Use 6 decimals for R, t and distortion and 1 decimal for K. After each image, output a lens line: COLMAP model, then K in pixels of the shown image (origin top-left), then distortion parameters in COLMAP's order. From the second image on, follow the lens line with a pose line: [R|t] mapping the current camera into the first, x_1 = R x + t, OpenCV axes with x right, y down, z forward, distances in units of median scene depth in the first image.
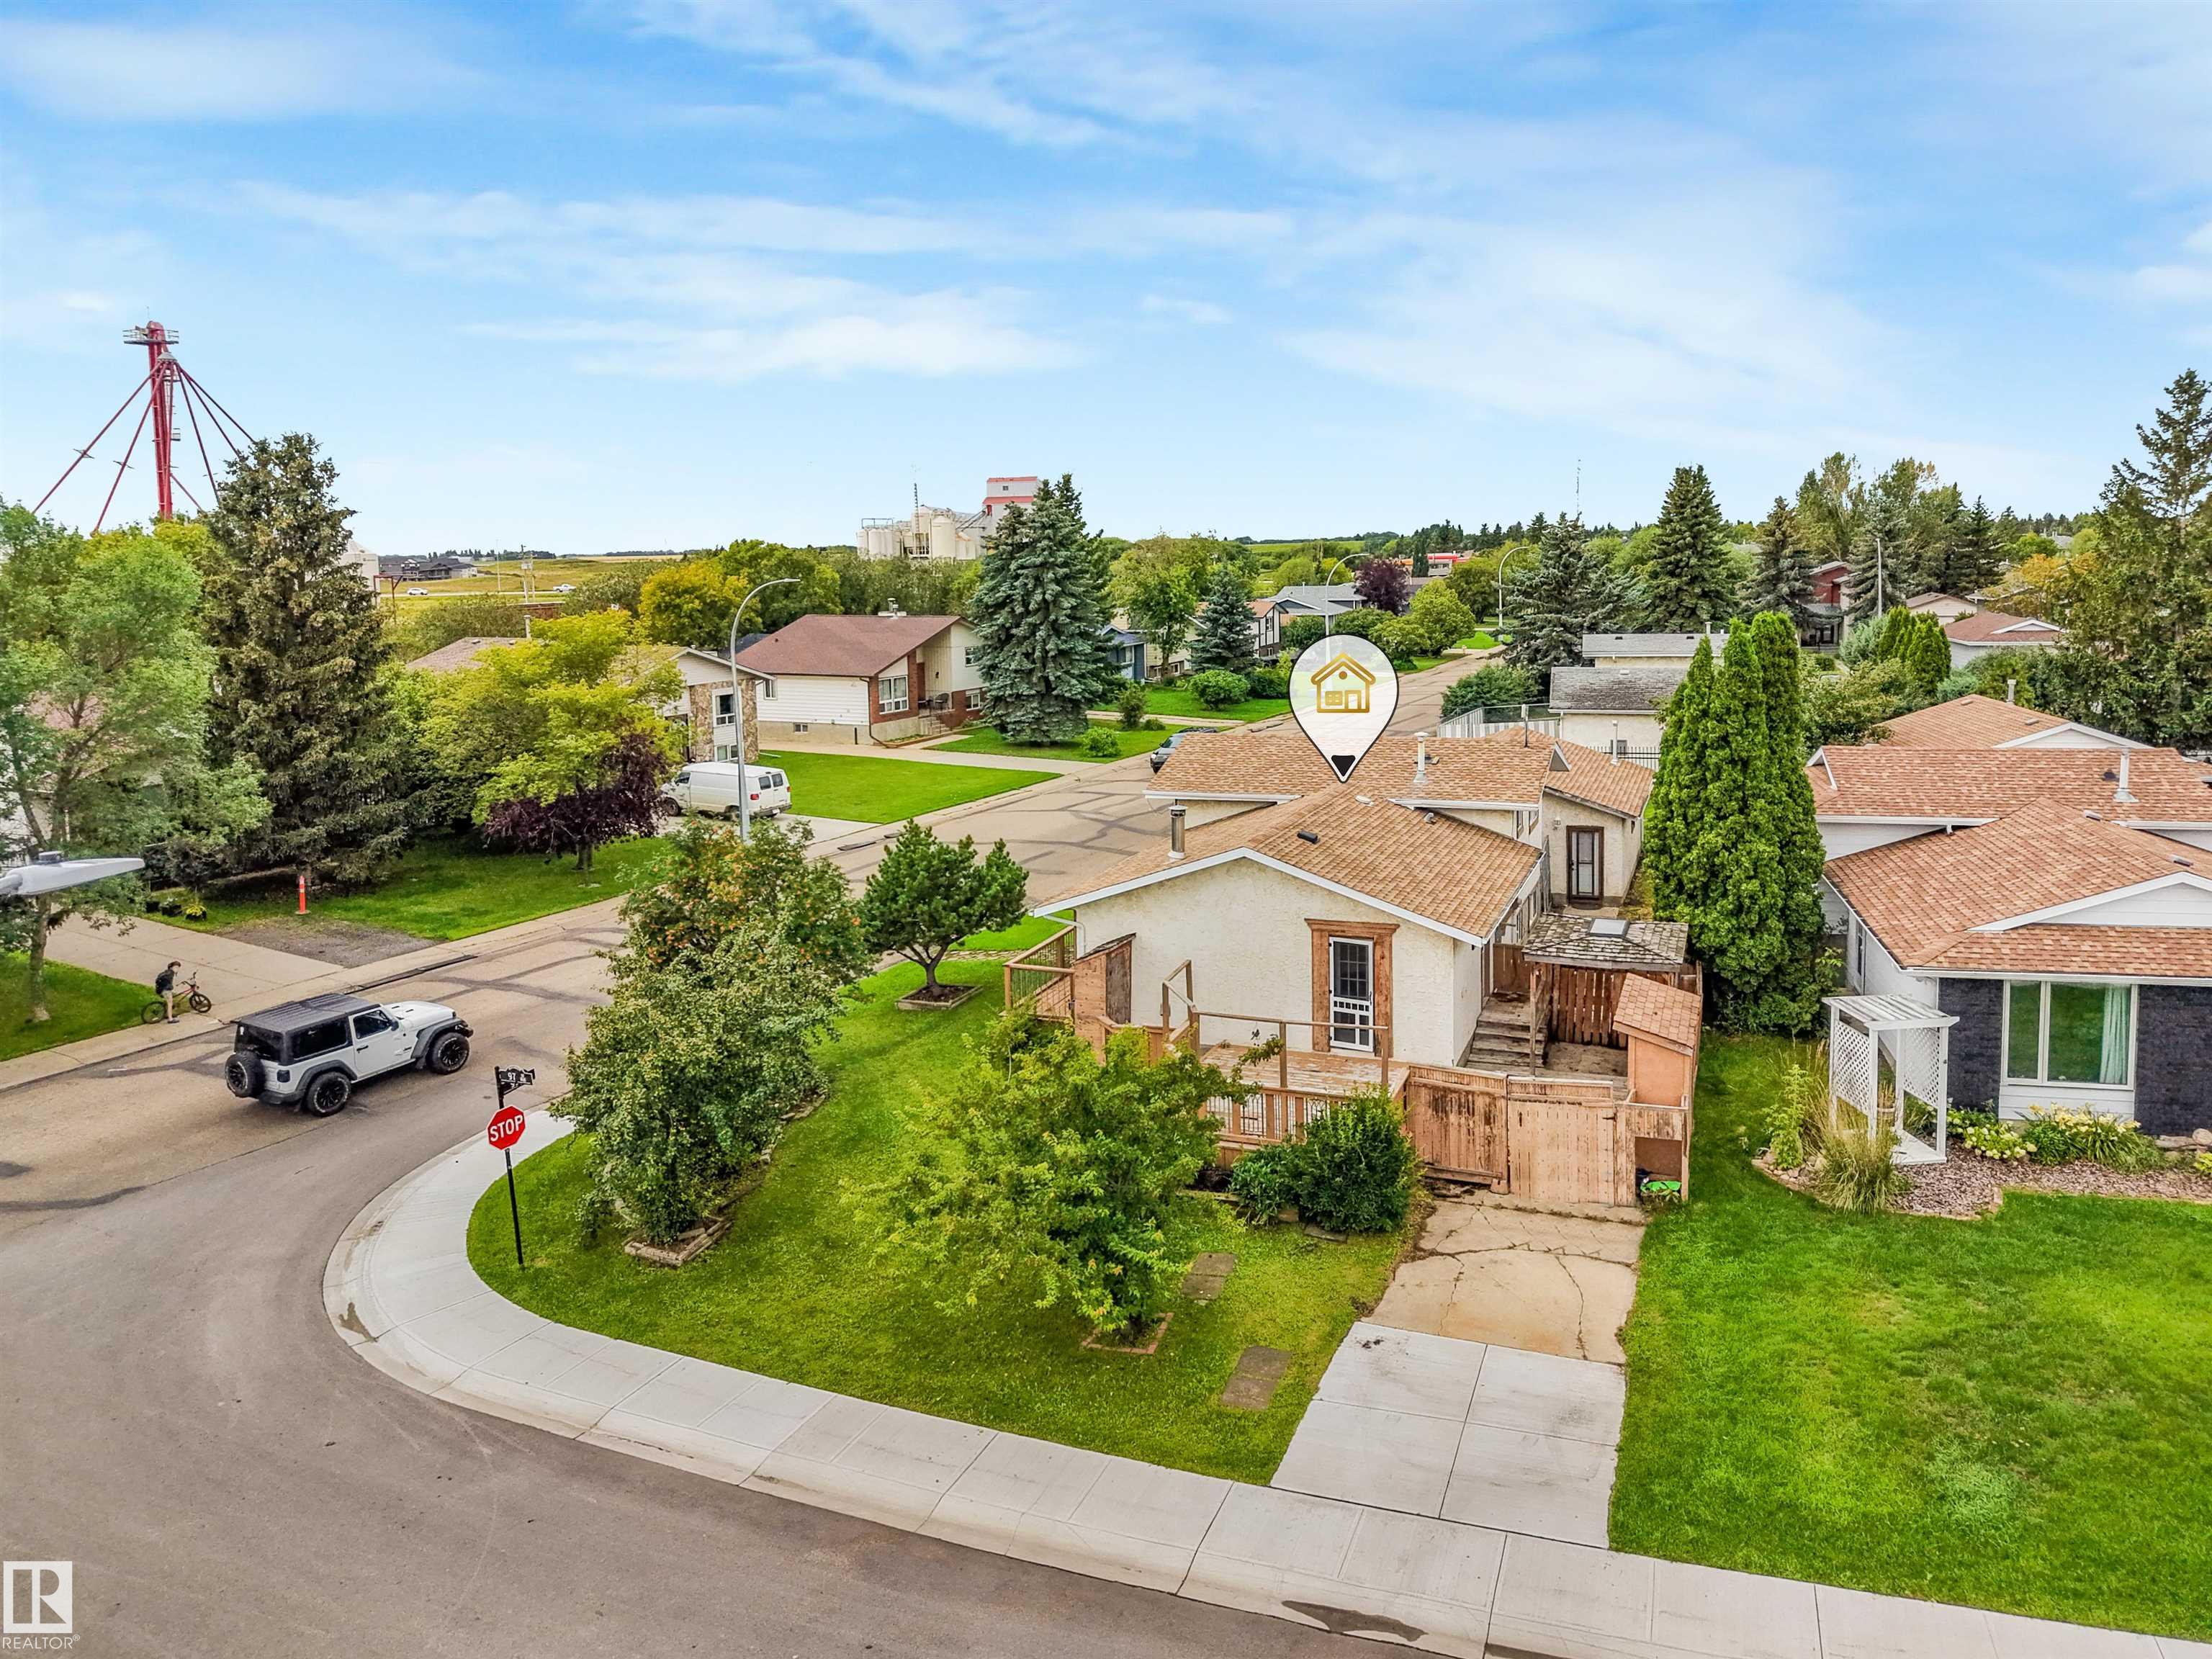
lens RADIAL K [[1514.9, 0, 1148.0], [0, 1514.9, 657.6], [0, 0, 1]] dist [0.039267, -0.038550]
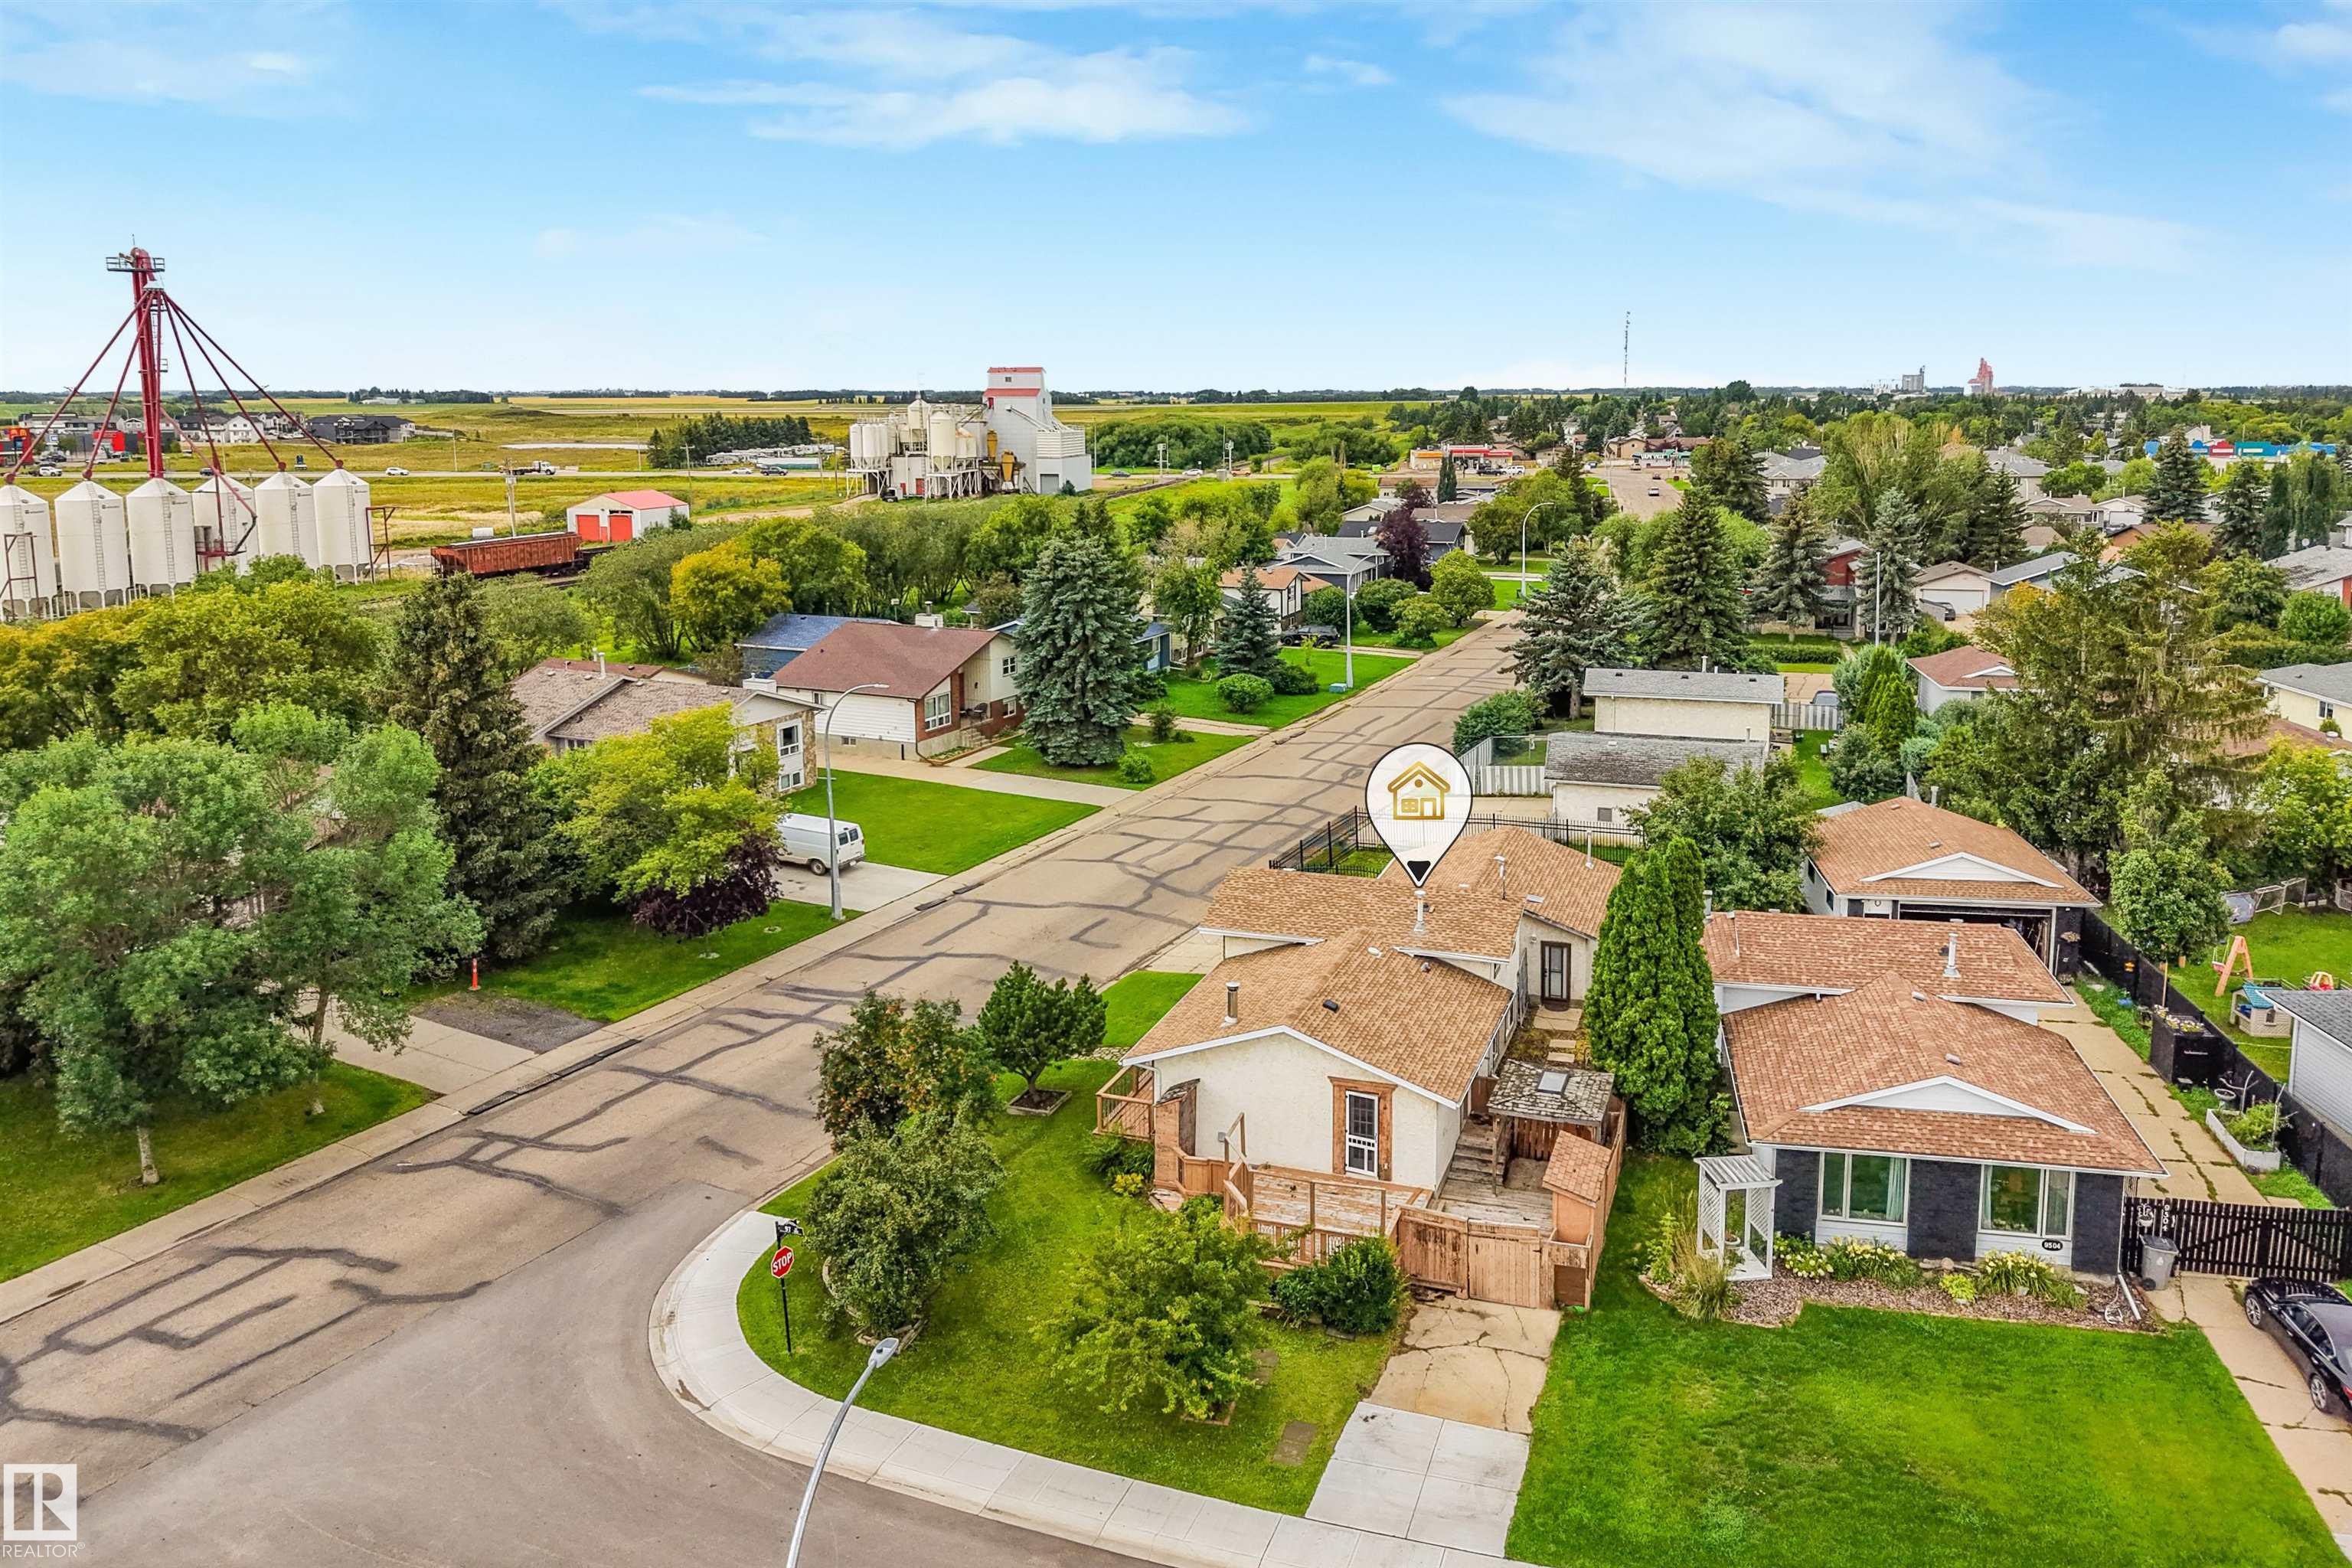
lens RADIAL K [[1630.0, 0, 1170.1], [0, 1630.0, 619.4], [0, 0, 1]] dist [0.064955, -0.087103]
pose [[0.999949, 0.005352, 0.008541, -0.049619], [-0.005747, 0.998879, 0.046984, -0.294059], [-0.008280, -0.047031, 0.998859, -0.422169]]
